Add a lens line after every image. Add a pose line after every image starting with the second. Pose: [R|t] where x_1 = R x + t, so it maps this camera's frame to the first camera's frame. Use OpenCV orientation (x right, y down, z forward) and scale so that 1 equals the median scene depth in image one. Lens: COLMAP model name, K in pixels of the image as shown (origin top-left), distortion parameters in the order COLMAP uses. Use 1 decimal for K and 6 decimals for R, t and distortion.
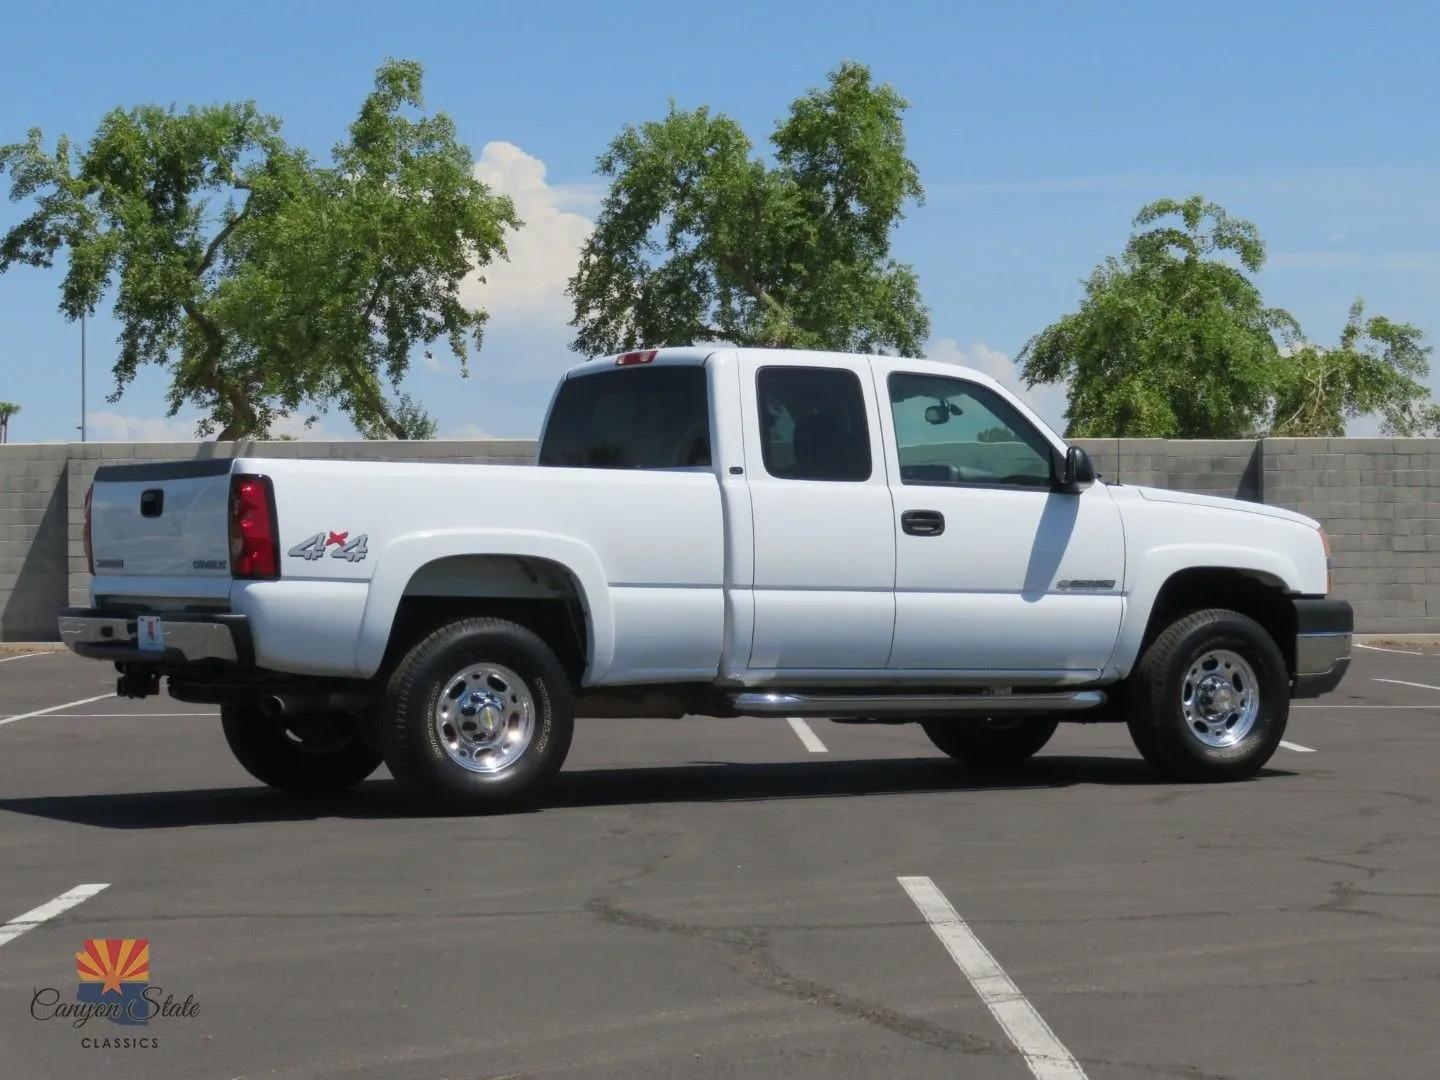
lens RADIAL K [[3494.6, 0, 720.0], [0, 3494.6, 540.0], [0, 0, 1]] dist [0.065124, -0.593214]
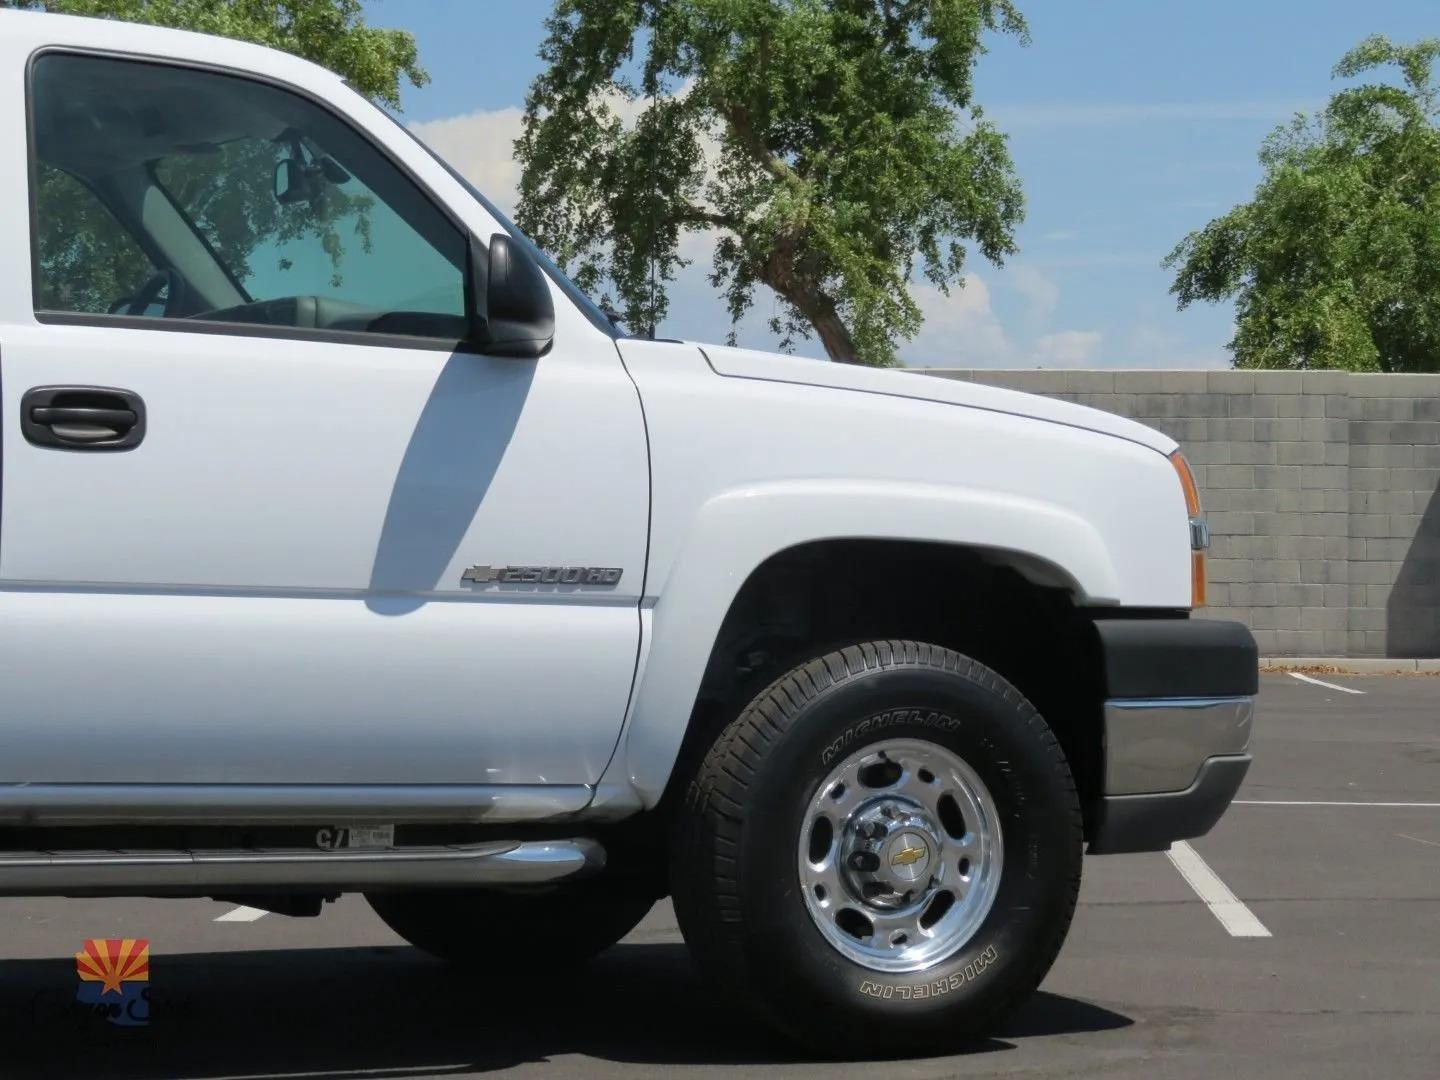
lens RADIAL K [[4088.8, 0, 720.0], [0, 4088.8, 540.0], [0, 0, 1]] dist [0.083382, -0.765880]
pose [[0.997887, 0.011188, -0.064007, 0.152648], [-0.010954, 0.999932, 0.003999, 0.006032], [0.064048, -0.003290, 0.997941, 0.514780]]
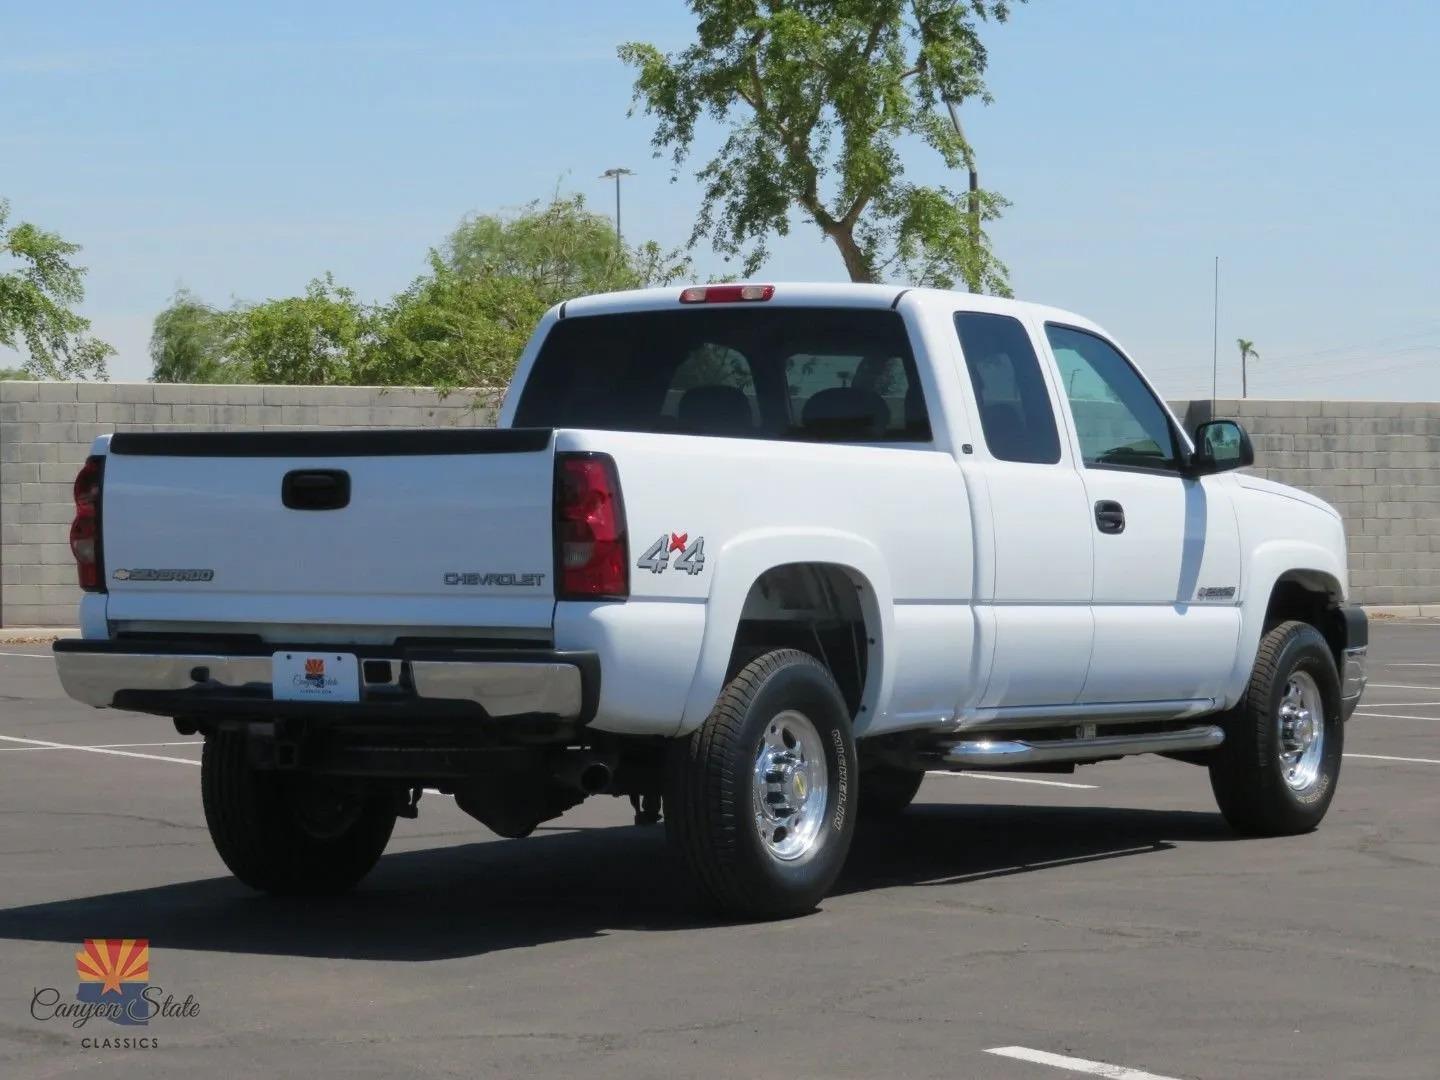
lens RADIAL K [[4281.2, 0, 720.0], [0, 4281.2, 540.0], [0, 0, 1]] dist [-0.147301, -1.546347]
pose [[0.876233, -0.001065, 0.481887, -0.455584], [-0.004172, 0.999943, 0.009797, -0.008310], [-0.481870, -0.010595, 0.876179, 0.194917]]
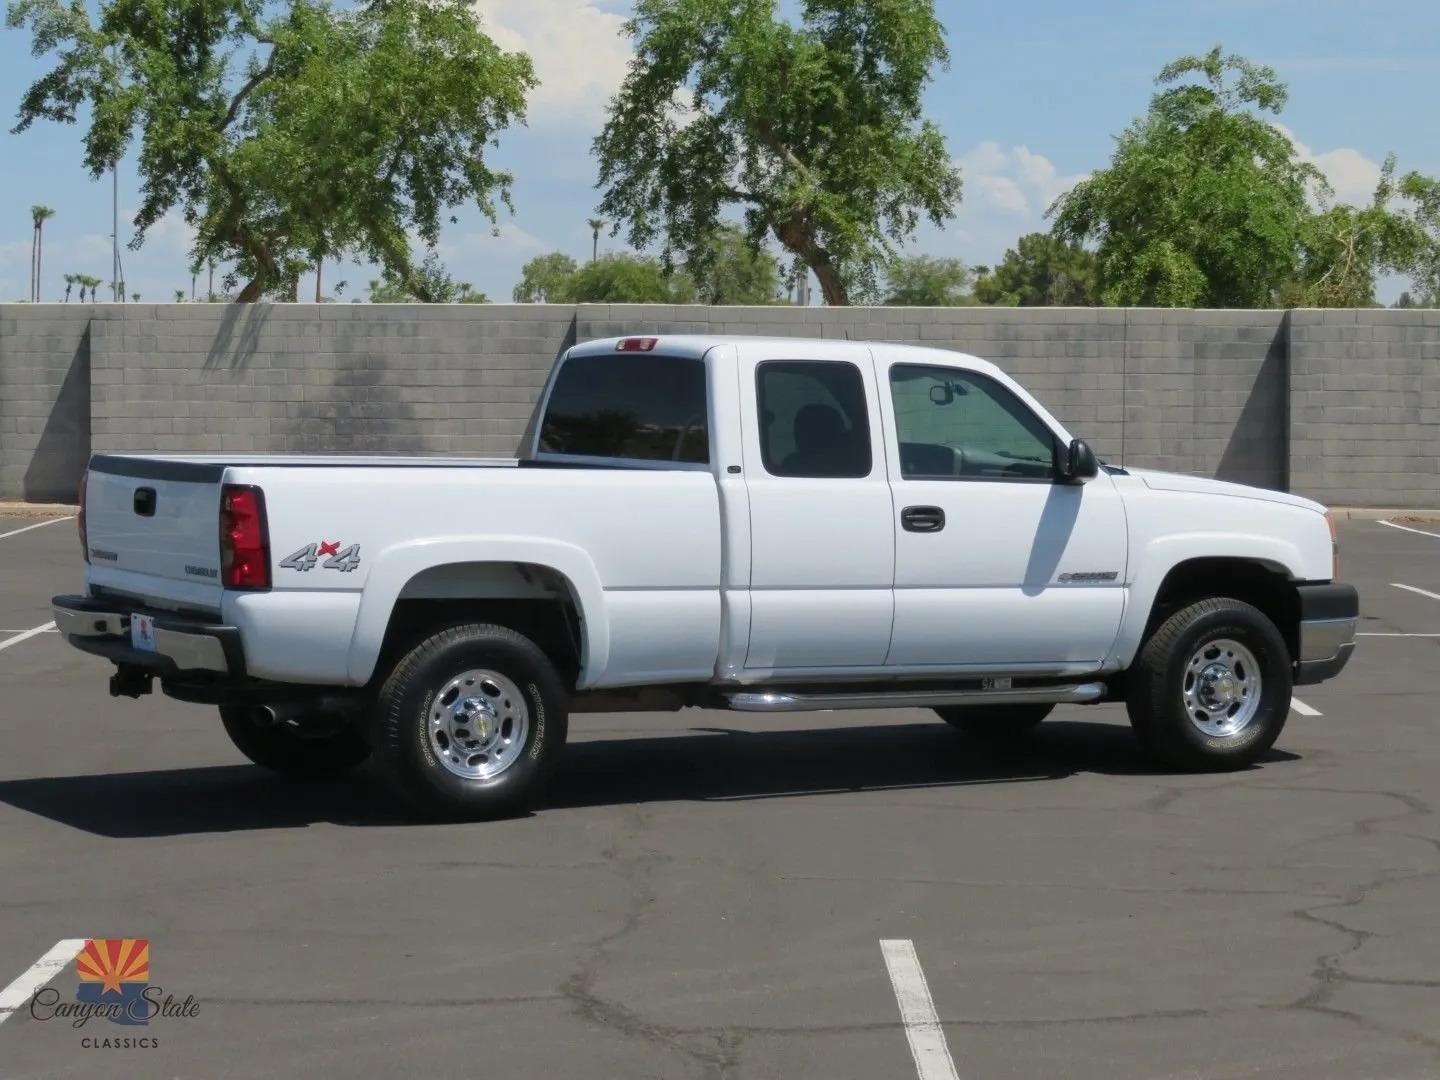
lens RADIAL K [[3494.6, 0, 720.0], [0, 3494.6, 540.0], [0, 0, 1]] dist [0.065124, -0.593214]
pose [[0.999906, 0.009363, -0.010009, 0.009942], [-0.008768, 0.998286, 0.057868, -0.053122], [0.010533, -0.057775, 0.998274, 0.008488]]
